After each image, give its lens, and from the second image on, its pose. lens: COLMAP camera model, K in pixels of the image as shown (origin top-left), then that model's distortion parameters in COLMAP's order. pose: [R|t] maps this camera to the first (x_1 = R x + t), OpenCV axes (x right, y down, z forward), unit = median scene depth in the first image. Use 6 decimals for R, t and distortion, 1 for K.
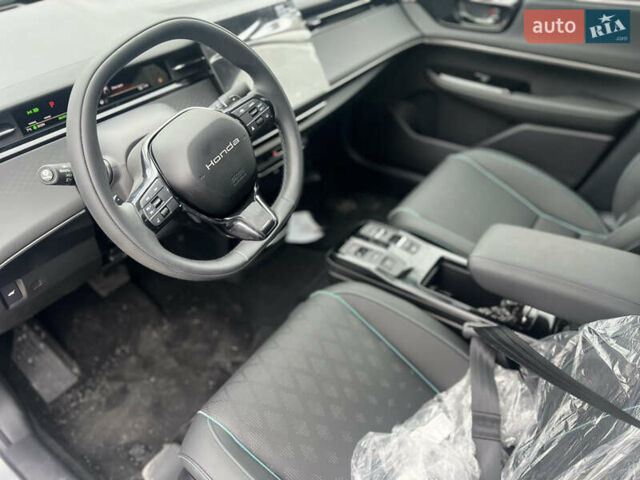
lens RADIAL K [[479.1, 0, 314.1], [0, 479.1, 240.2], [0, 0, 1]] dist [0.043690, -0.045275]
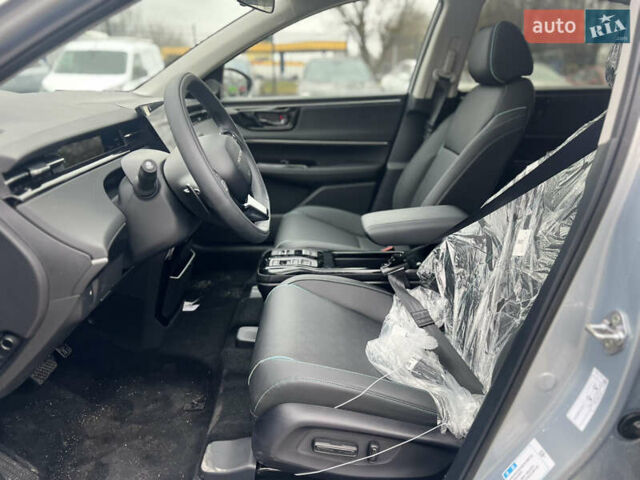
lens RADIAL K [[479.1, 0, 320.3], [0, 479.1, 240.0], [0, 0, 1]] dist [0.043690, -0.045275]
pose [[0.811549, -0.177330, 0.556725, -0.621890], [0.342852, 0.916074, -0.207991, 0.318725], [-0.473118, 0.359669, 0.804237, -0.137360]]
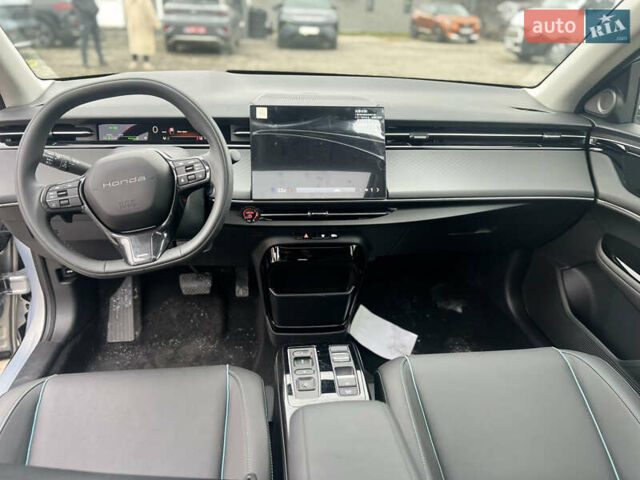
lens RADIAL K [[479.1, 0, 321.3], [0, 479.1, 238.6], [0, 0, 1]] dist [0.043690, -0.045275]
pose [[0.664379, 0.358729, -0.655679, 0.695805], [-0.489926, 0.871544, -0.019596, -0.195932], [0.564423, 0.334254, 0.754786, 0.286835]]
